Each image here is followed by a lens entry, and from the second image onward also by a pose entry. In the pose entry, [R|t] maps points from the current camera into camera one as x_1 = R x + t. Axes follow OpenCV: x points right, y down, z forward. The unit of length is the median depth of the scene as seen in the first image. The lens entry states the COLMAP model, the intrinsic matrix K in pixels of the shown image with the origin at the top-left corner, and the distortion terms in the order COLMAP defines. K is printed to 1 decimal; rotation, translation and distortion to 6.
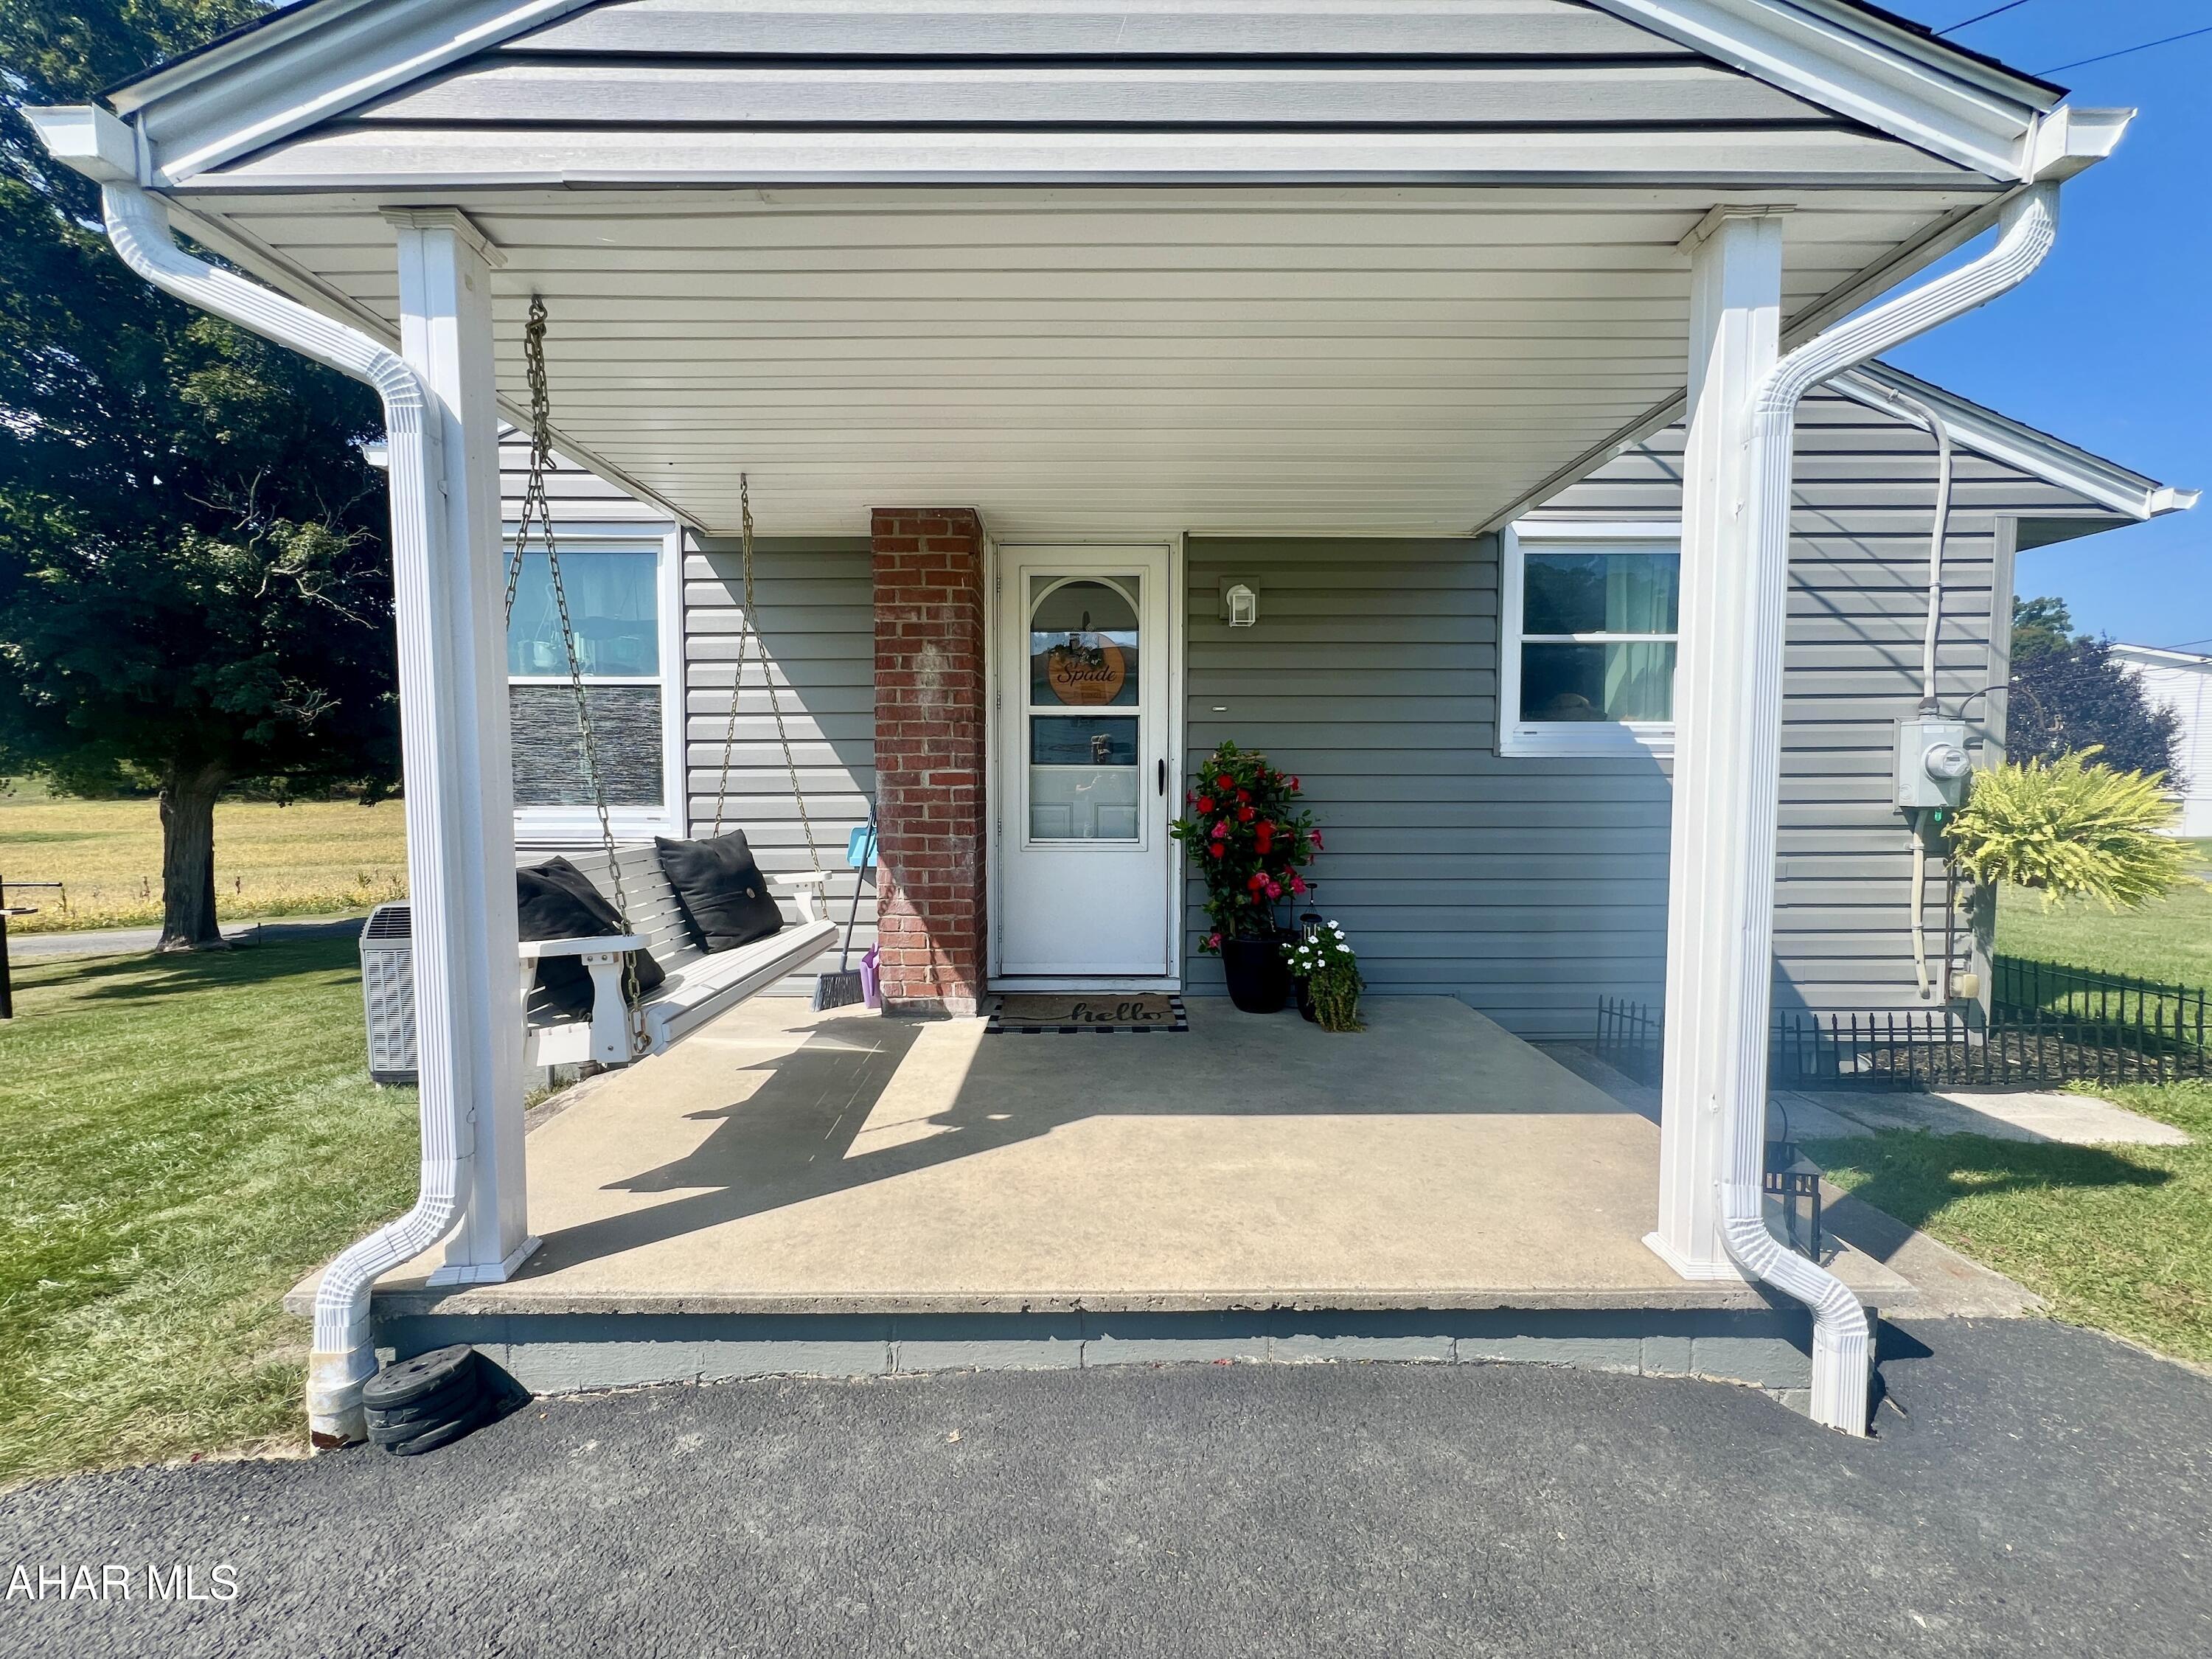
lens RADIAL K [[883.3, 0, 1098.5], [0, 883.3, 823.4], [0, 0, 1]] dist [-0.002245, 0.000136]
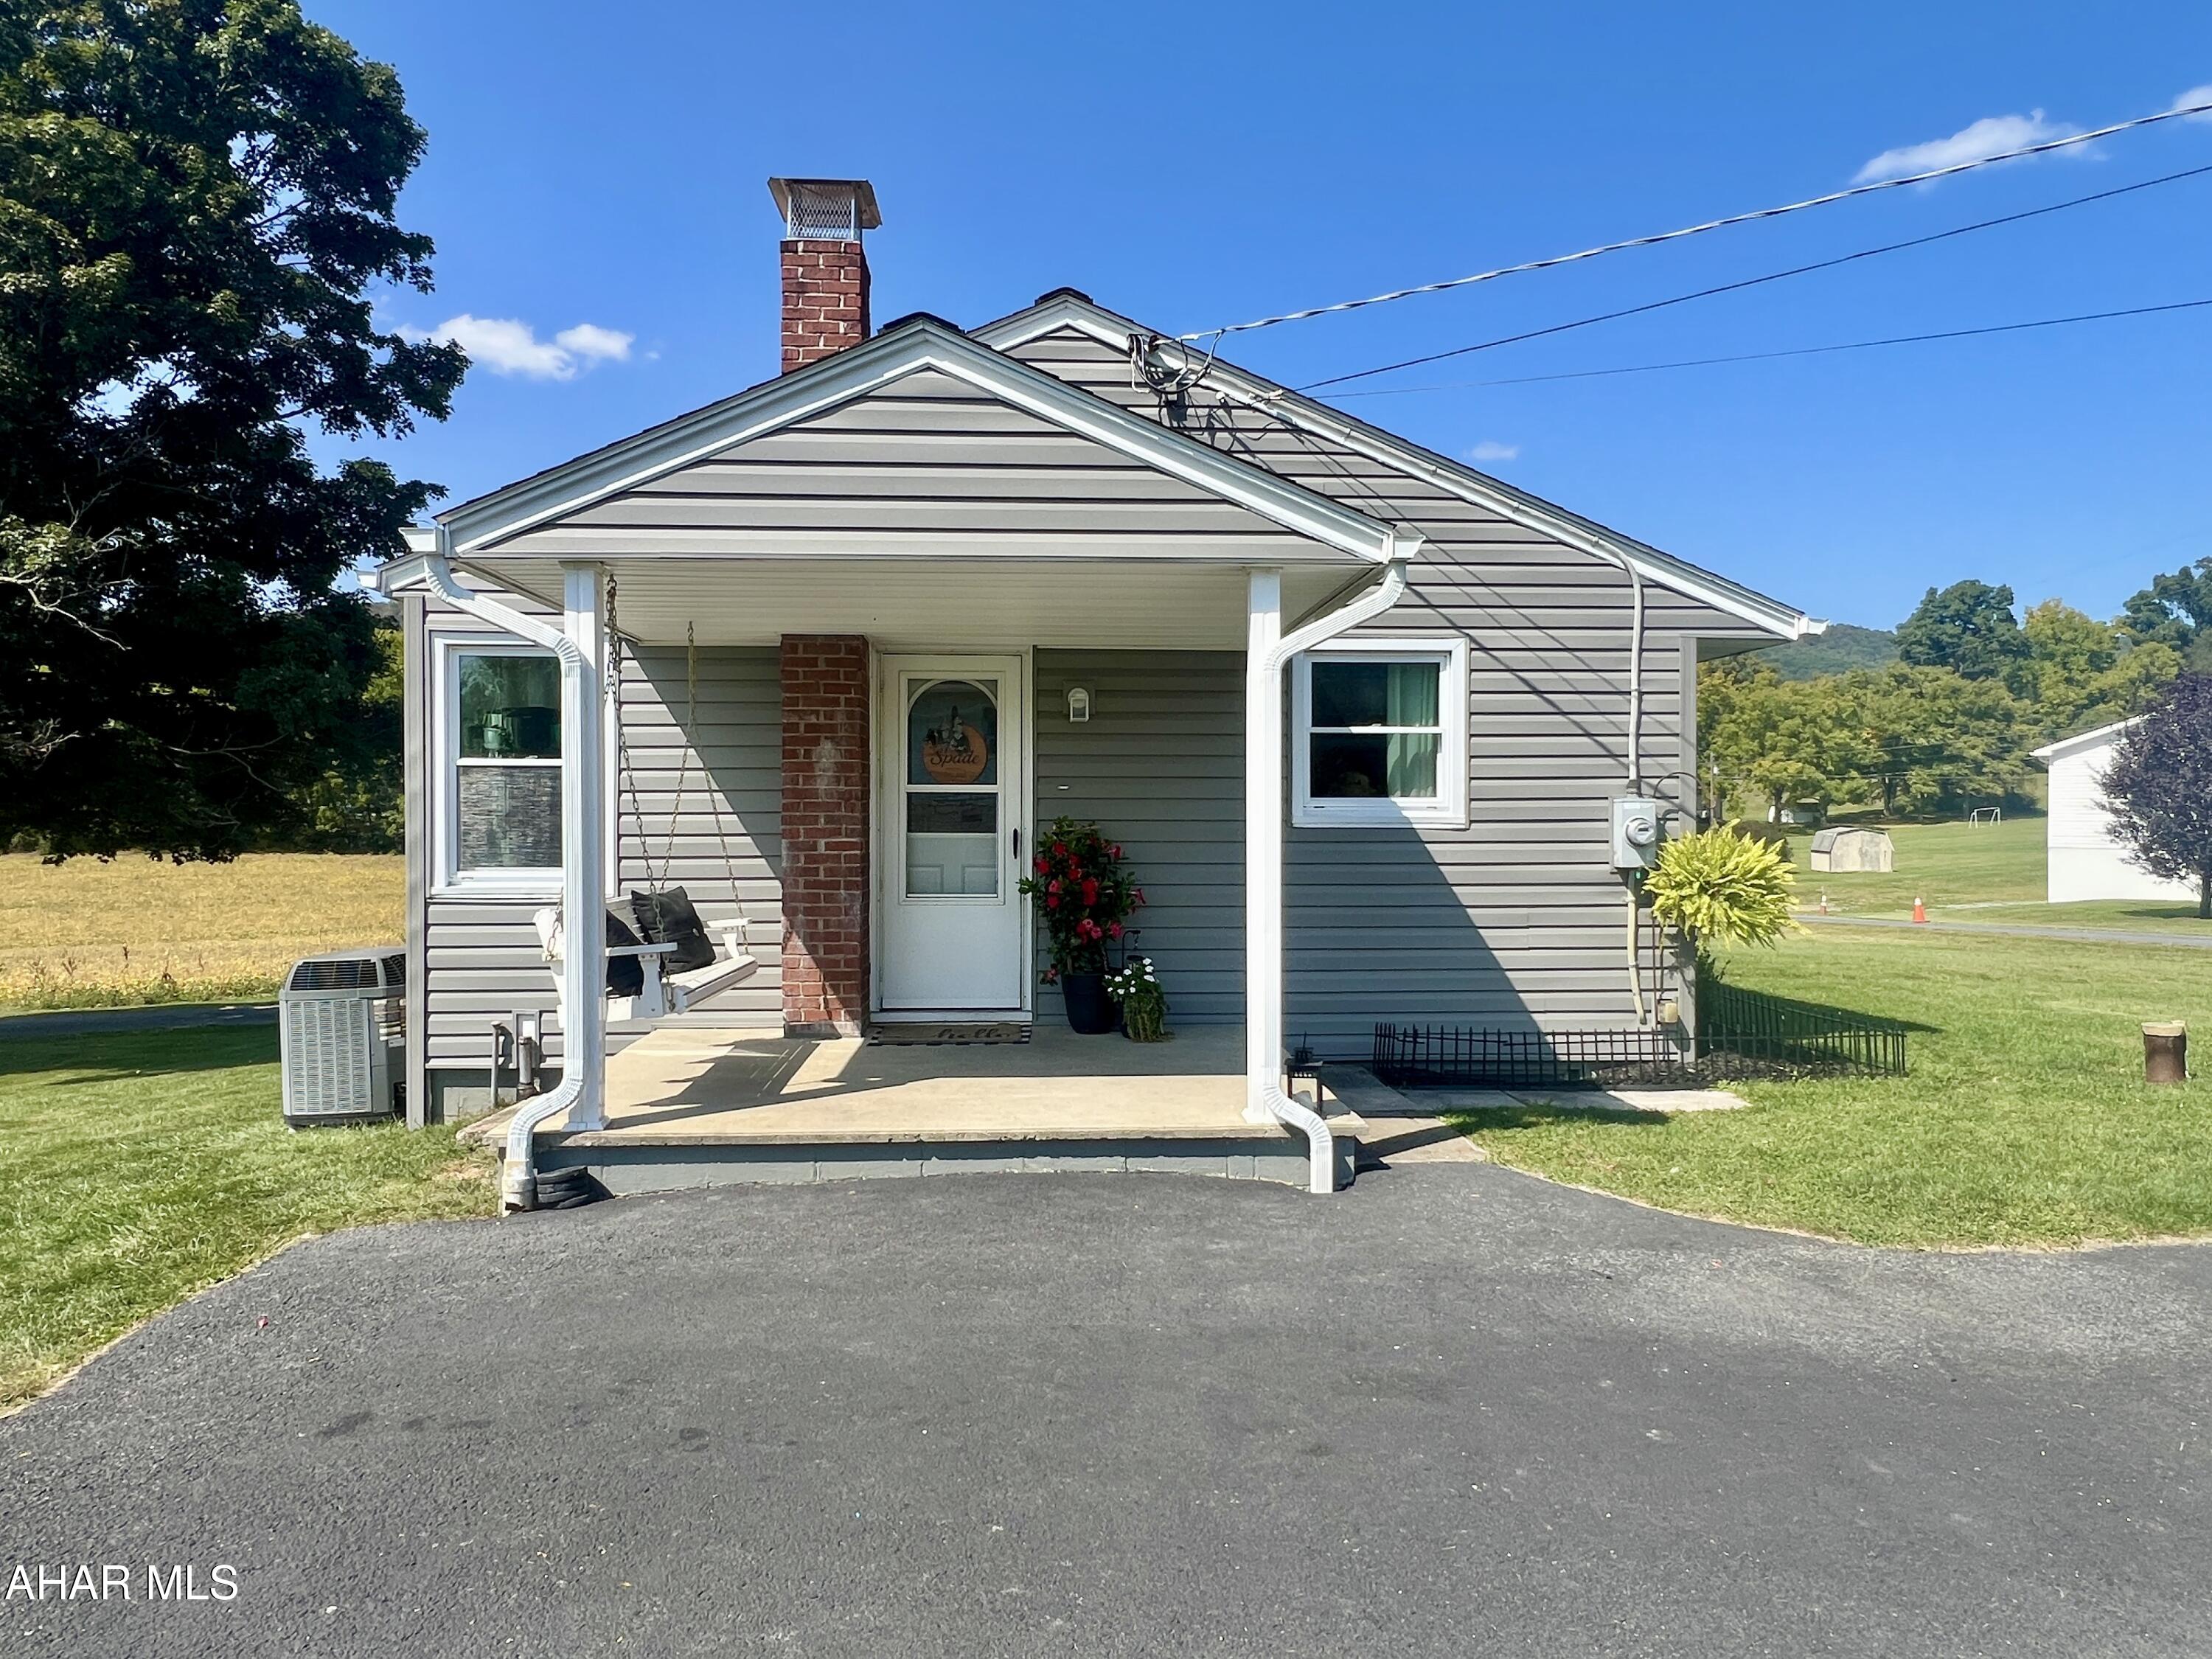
lens RADIAL K [[1330.3, 0, 1096.6], [0, 1330.3, 828.0], [0, 0, 1]] dist [0.003435, -0.000306]
pose [[0.999065, 0.000705, 0.043237, 0.112837], [0.001315, 0.998909, -0.046670, 0.013004], [-0.043223, 0.046683, 0.997974, -0.904955]]
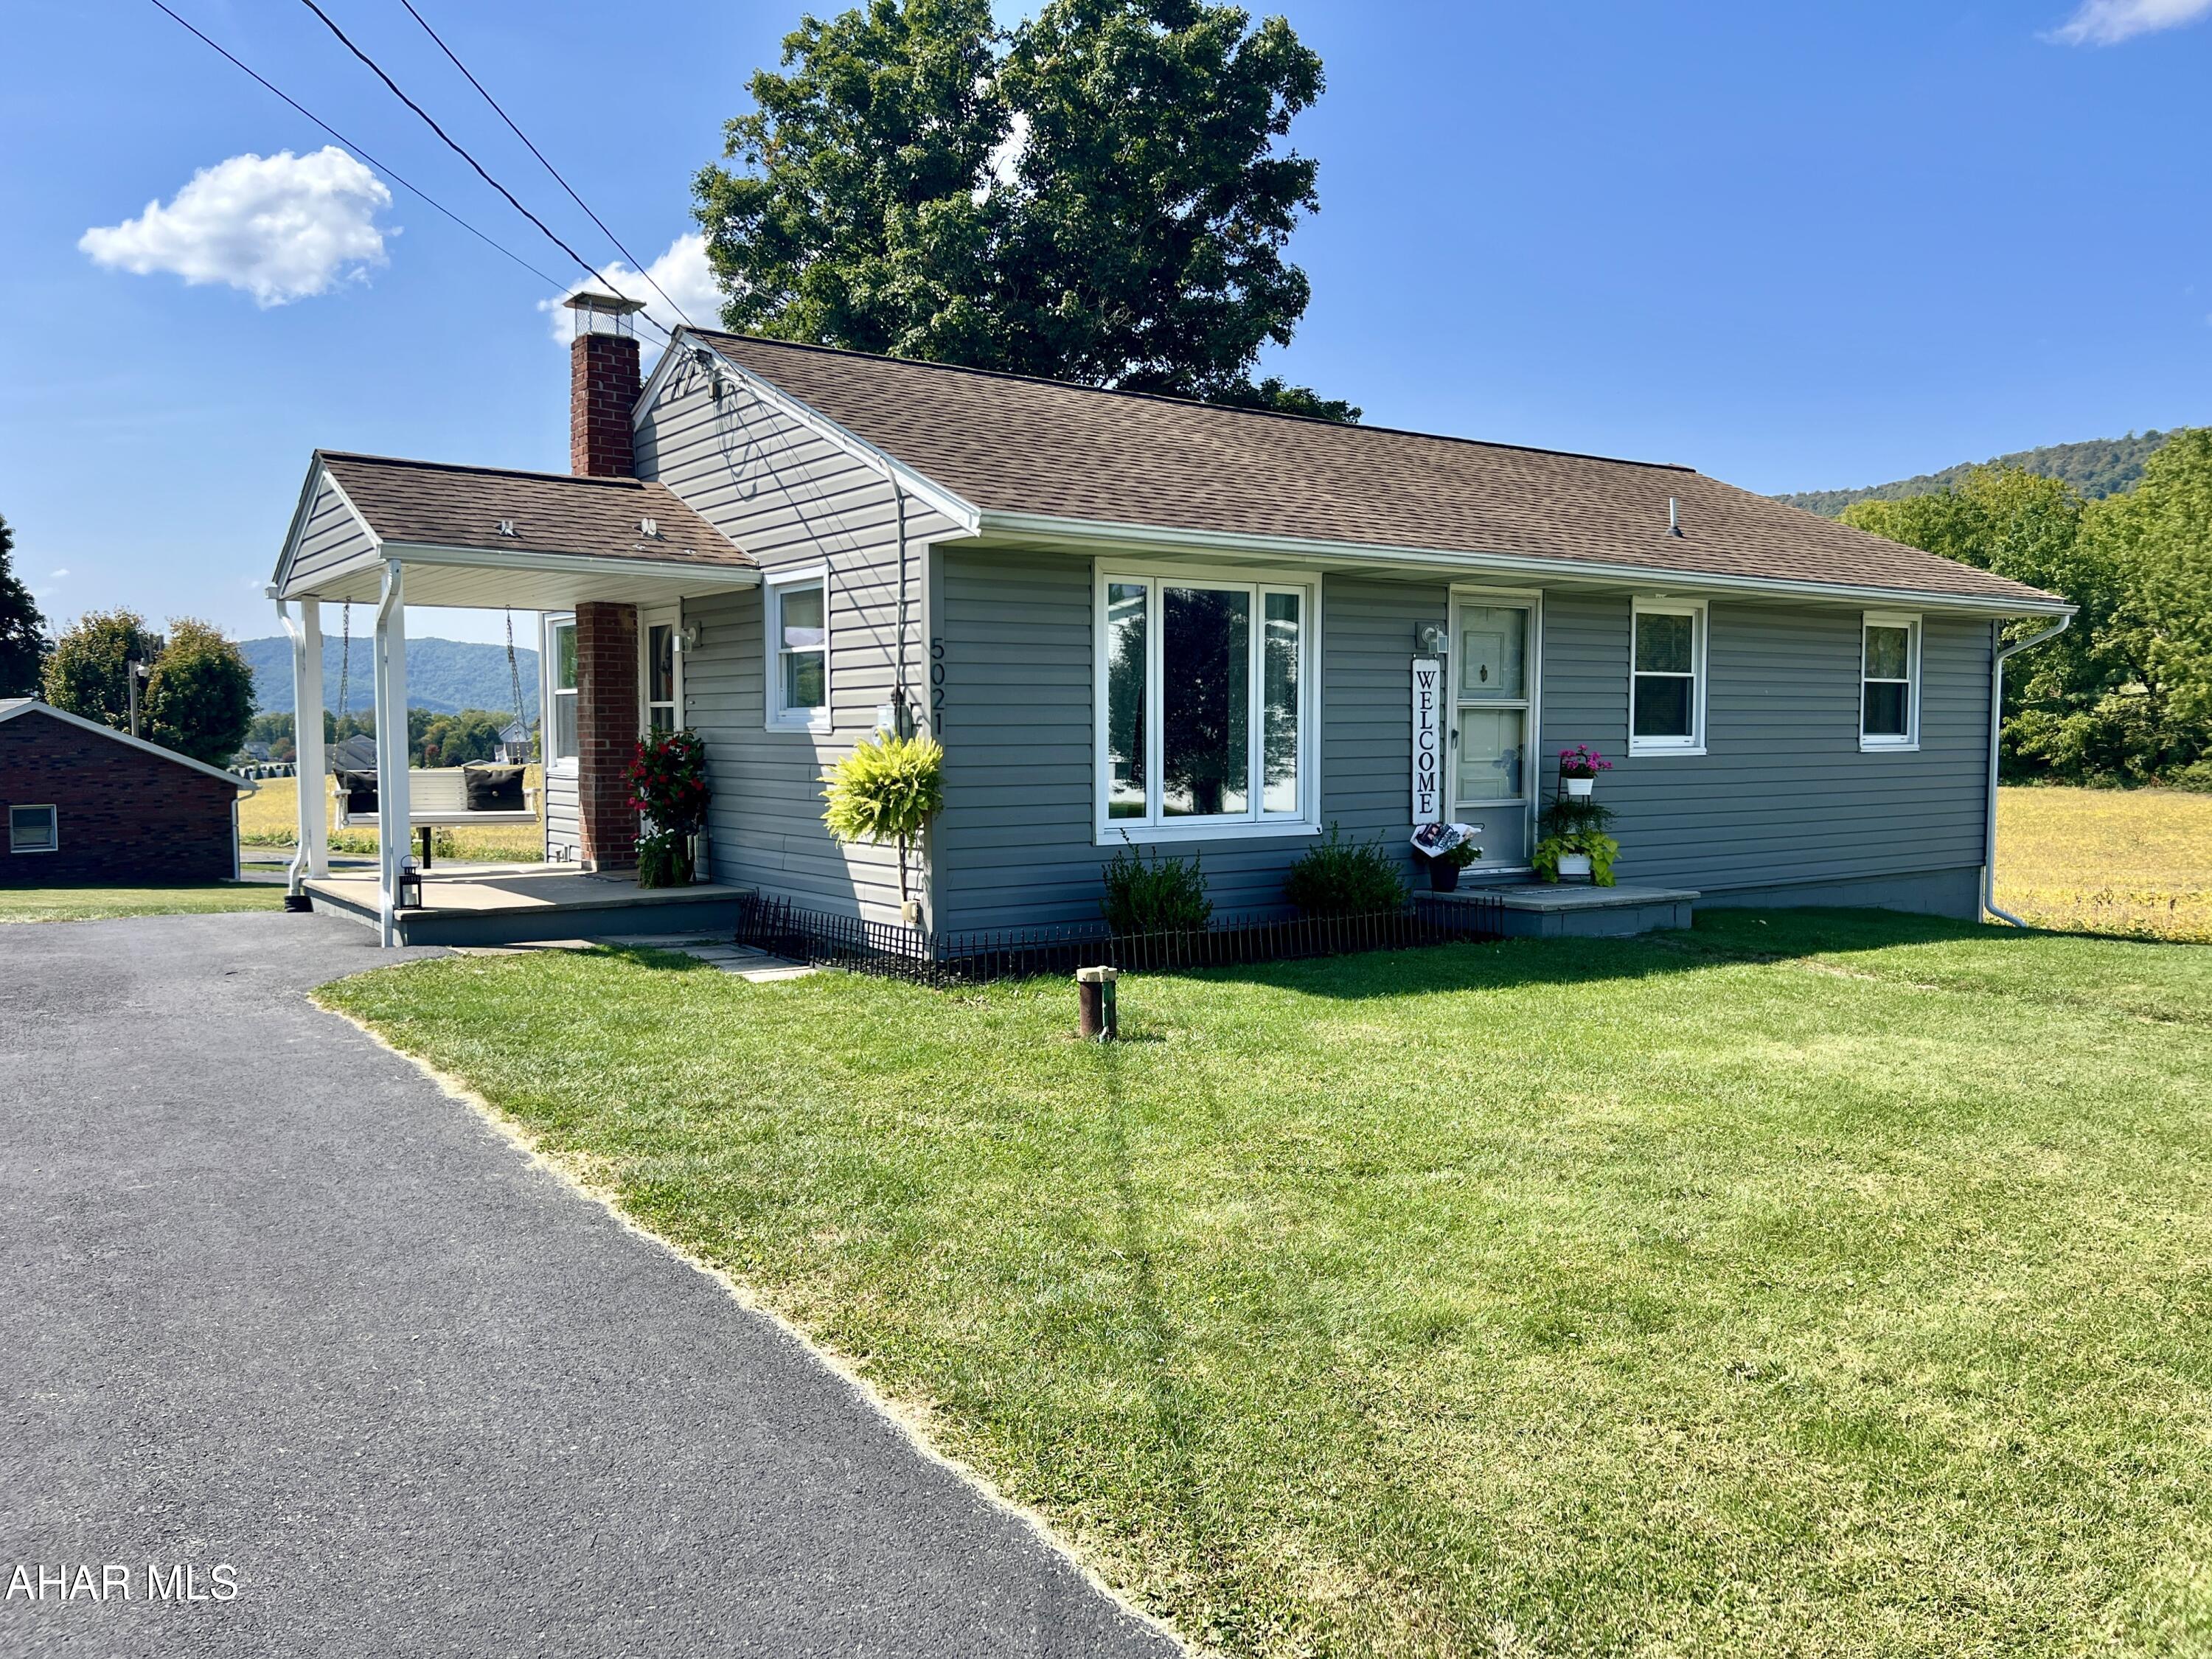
lens RADIAL K [[1694.0, 0, 1106.0], [0, 1694.0, 829.5], [0, 0, 1]] dist [0.108240, -0.158072]
pose [[0.570780, 0.048766, -0.819654, 3.433882], [-0.046851, 0.998543, 0.026784, -0.017681], [0.819765, 0.023114, 0.572233, -0.179870]]
